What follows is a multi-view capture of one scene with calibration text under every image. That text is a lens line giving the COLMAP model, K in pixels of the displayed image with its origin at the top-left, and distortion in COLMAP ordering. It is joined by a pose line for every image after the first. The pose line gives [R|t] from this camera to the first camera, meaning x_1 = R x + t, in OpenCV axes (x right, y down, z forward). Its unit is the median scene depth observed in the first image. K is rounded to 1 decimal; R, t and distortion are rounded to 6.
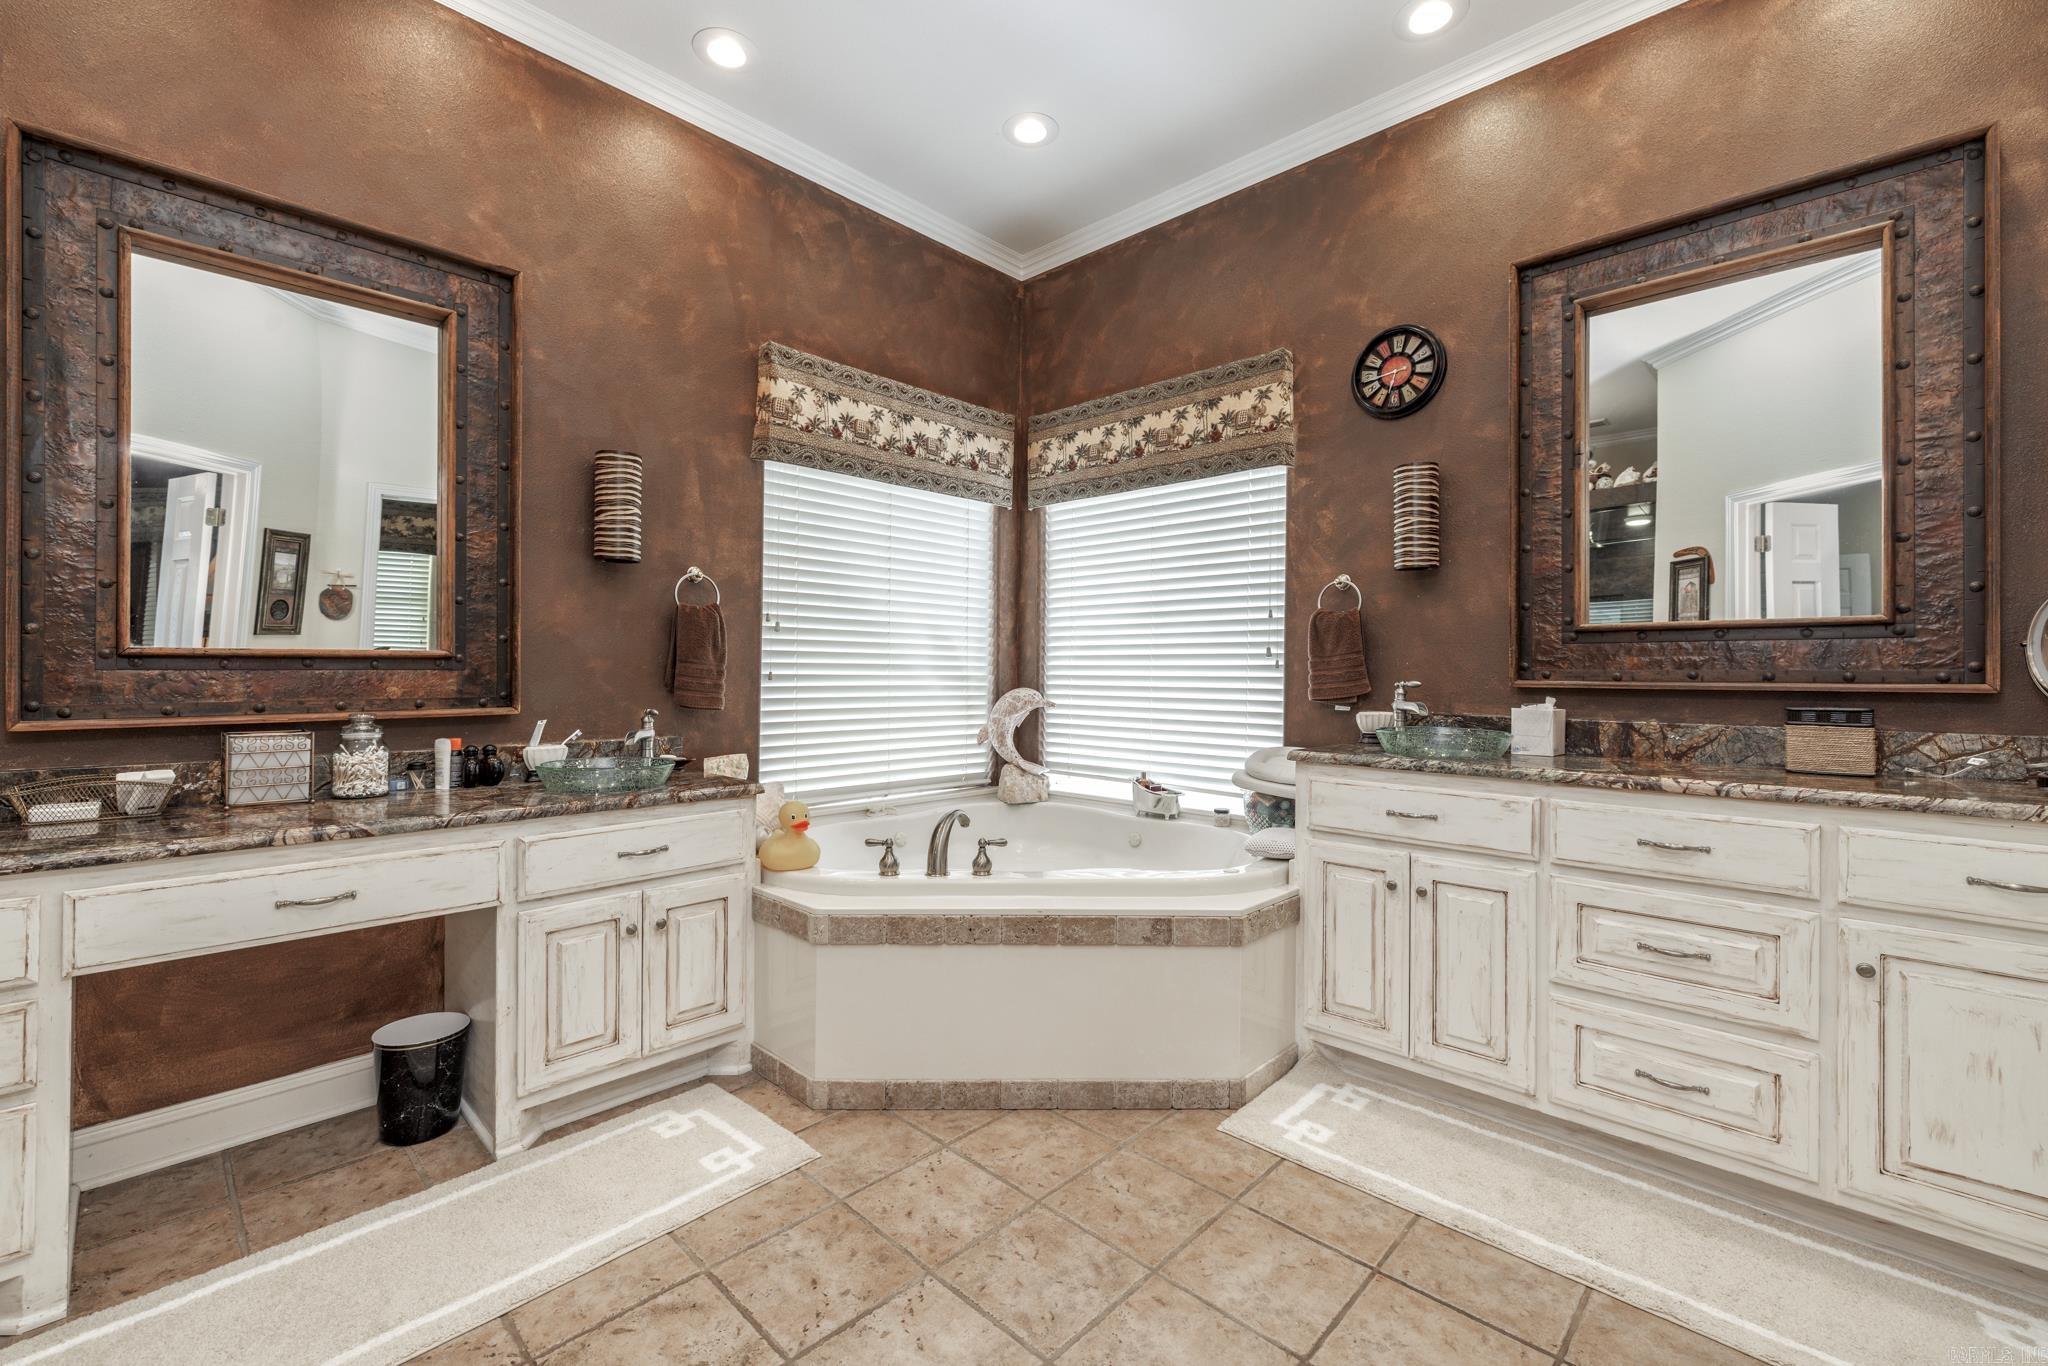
lens RADIAL K [[866.1, 0, 1004.9], [0, 866.1, 663.7], [0, 0, 1]] dist [-0.000638, 0.000372]
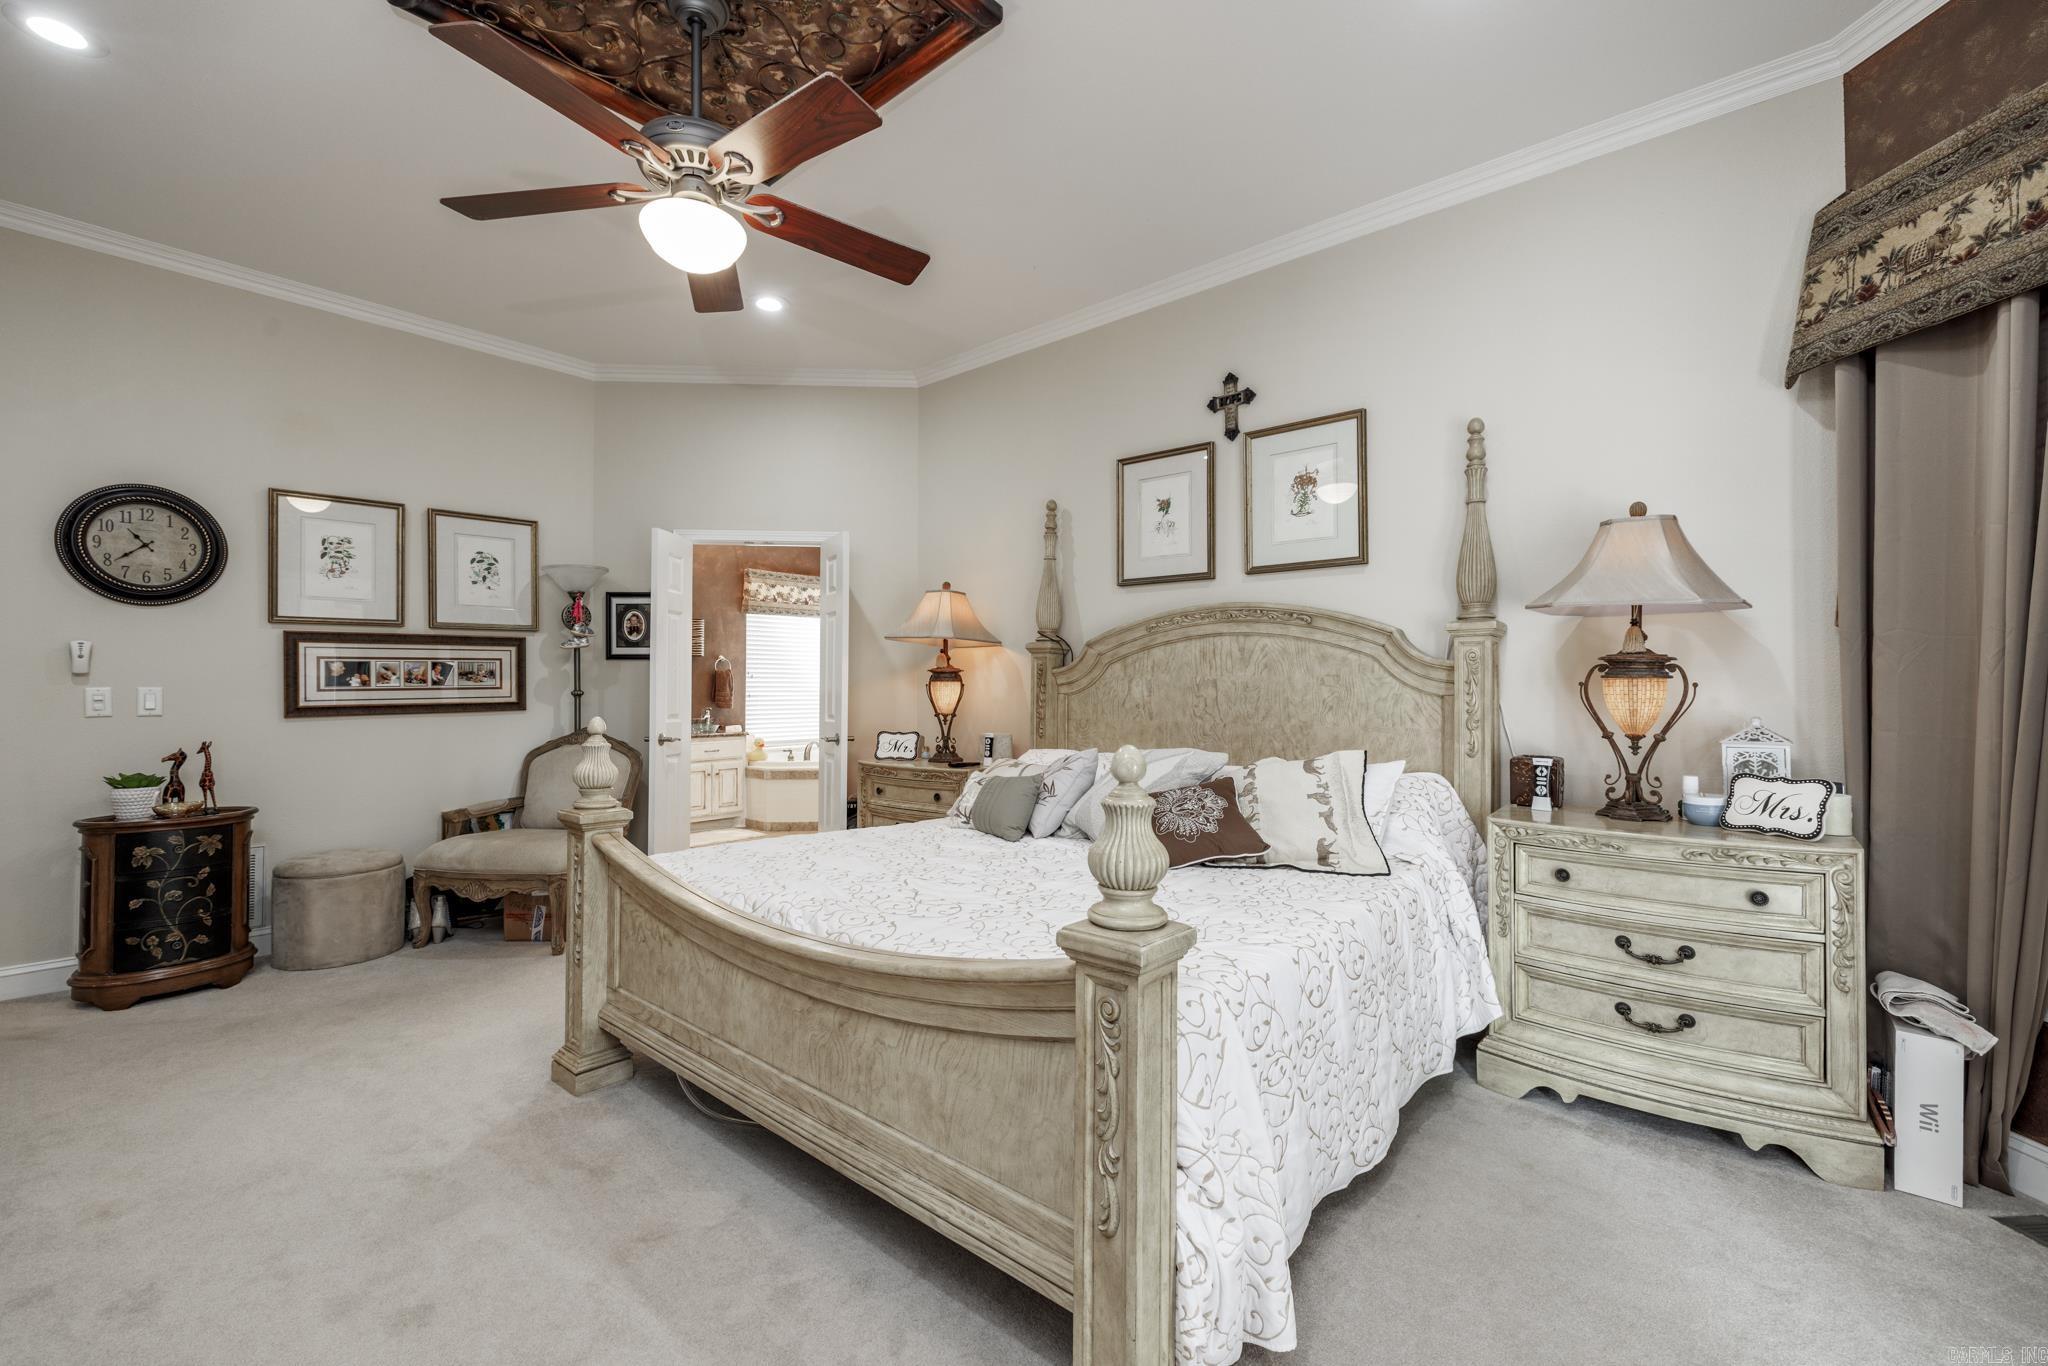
lens RADIAL K [[866.1, 0, 1005.5], [0, 866.1, 688.2], [0, 0, 1]] dist [-0.000638, 0.000372]
pose [[0.999027, -0.004272, 0.043886, 0.511219], [0.003881, 0.999952, 0.008998, -0.038576], [-0.043922, -0.008819, 0.998996, -2.172666]]
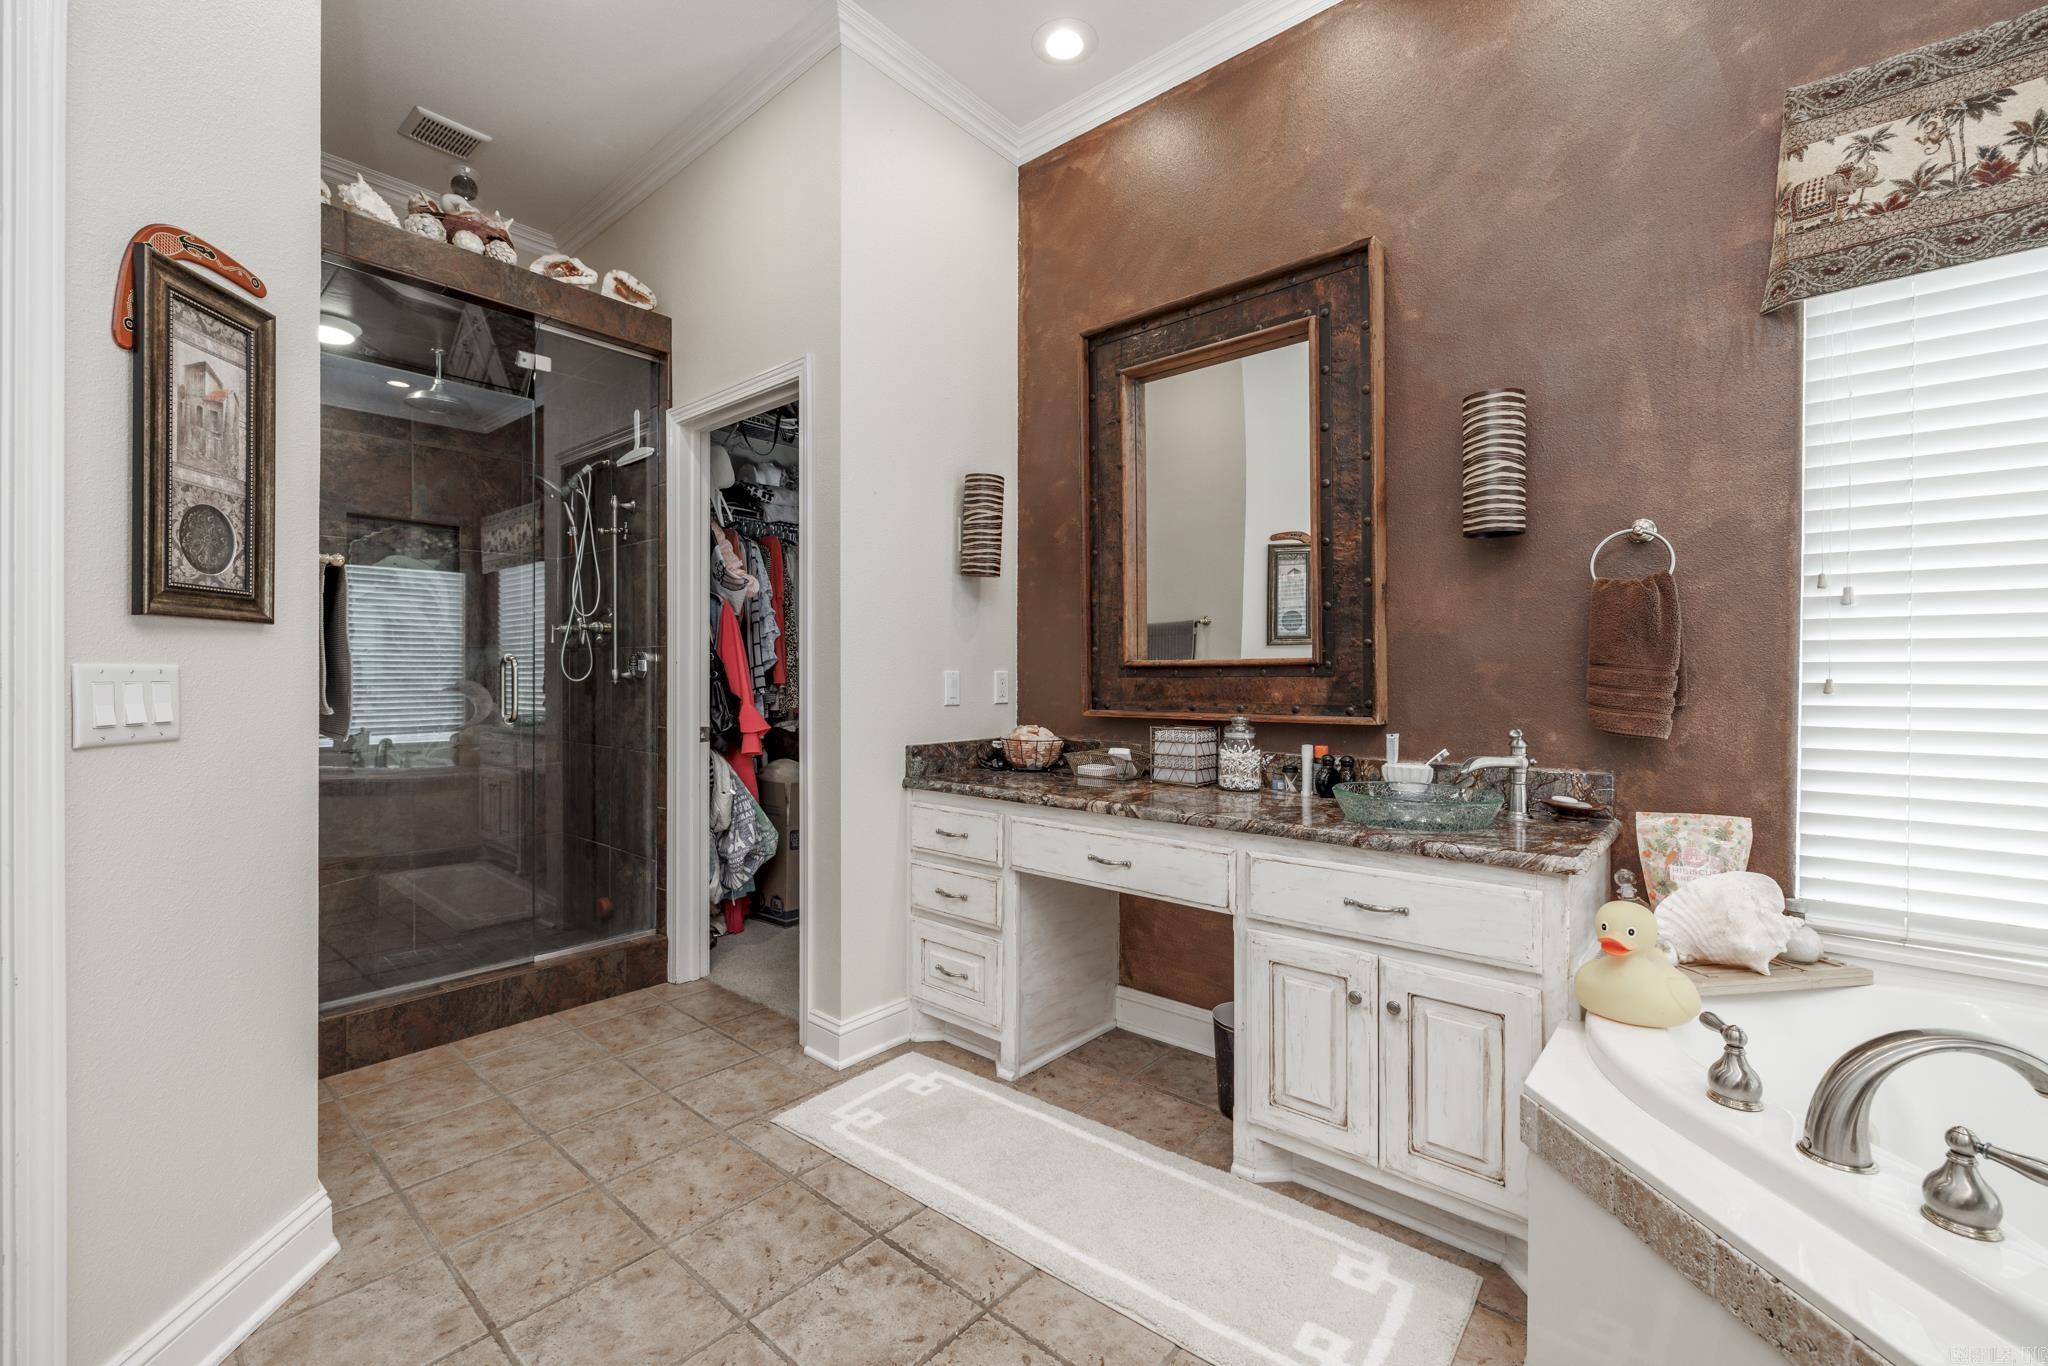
lens RADIAL K [[866.1, 0, 1014.0], [0, 866.1, 671.4], [0, 0, 1]] dist [-0.000638, 0.000372]
pose [[0.051710, -0.008547, -0.998626, 0.339178], [0.008728, 0.999929, -0.008106, 0.006269], [0.998624, -0.008297, 0.051780, 0.607623]]
